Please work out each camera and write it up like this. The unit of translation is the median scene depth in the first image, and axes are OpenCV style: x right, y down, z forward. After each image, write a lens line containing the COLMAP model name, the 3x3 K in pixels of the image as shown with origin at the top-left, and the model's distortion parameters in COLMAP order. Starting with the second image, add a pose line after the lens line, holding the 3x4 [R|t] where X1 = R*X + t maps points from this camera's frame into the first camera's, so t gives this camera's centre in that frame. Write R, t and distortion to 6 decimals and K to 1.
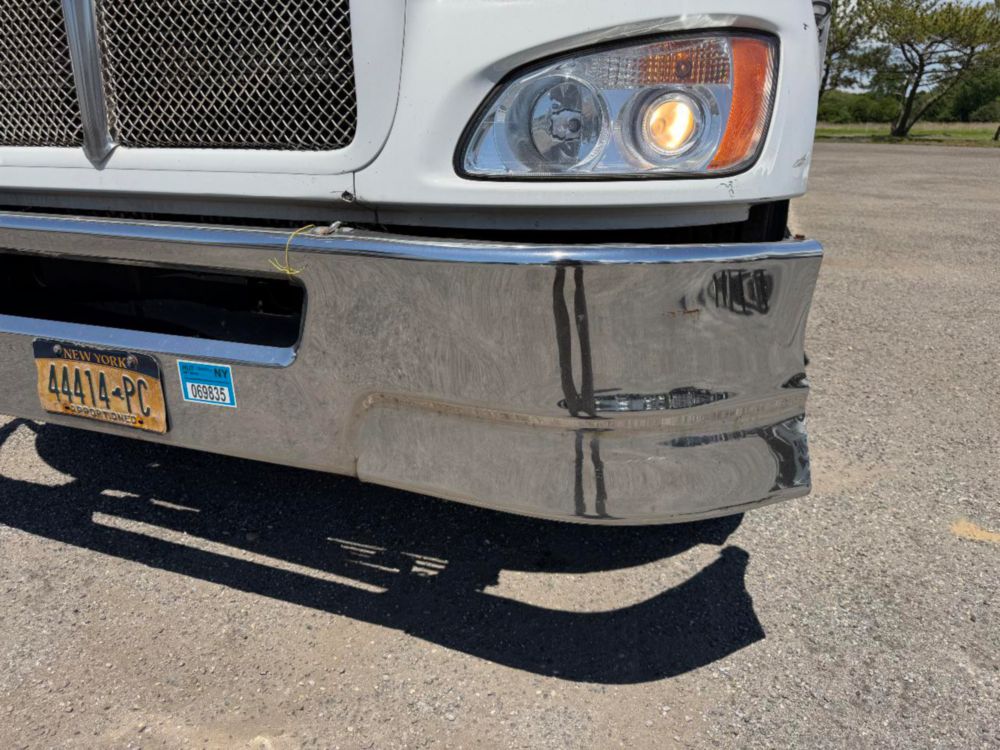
lens RADIAL K [[706.1, 0, 493.8], [0, 706.1, 374.9], [0, 0, 1]] dist [0.053728, -0.061050]
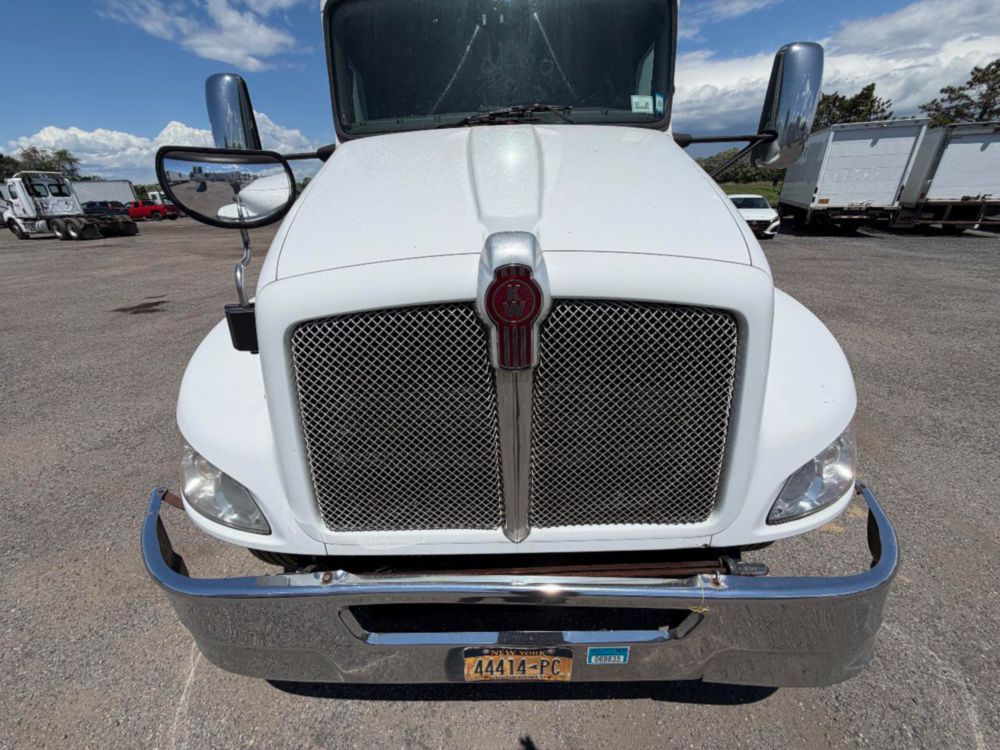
lens RADIAL K [[398.4, 0, 496.9], [0, 398.4, 375.1], [0, 0, 1]] dist [-0.000269, -0.000041]
pose [[0.939179, -0.168467, 0.299267, -0.547544], [0.139887, 0.983508, 0.114646, -0.512250], [-0.313646, -0.065810, 0.947257, 0.181525]]
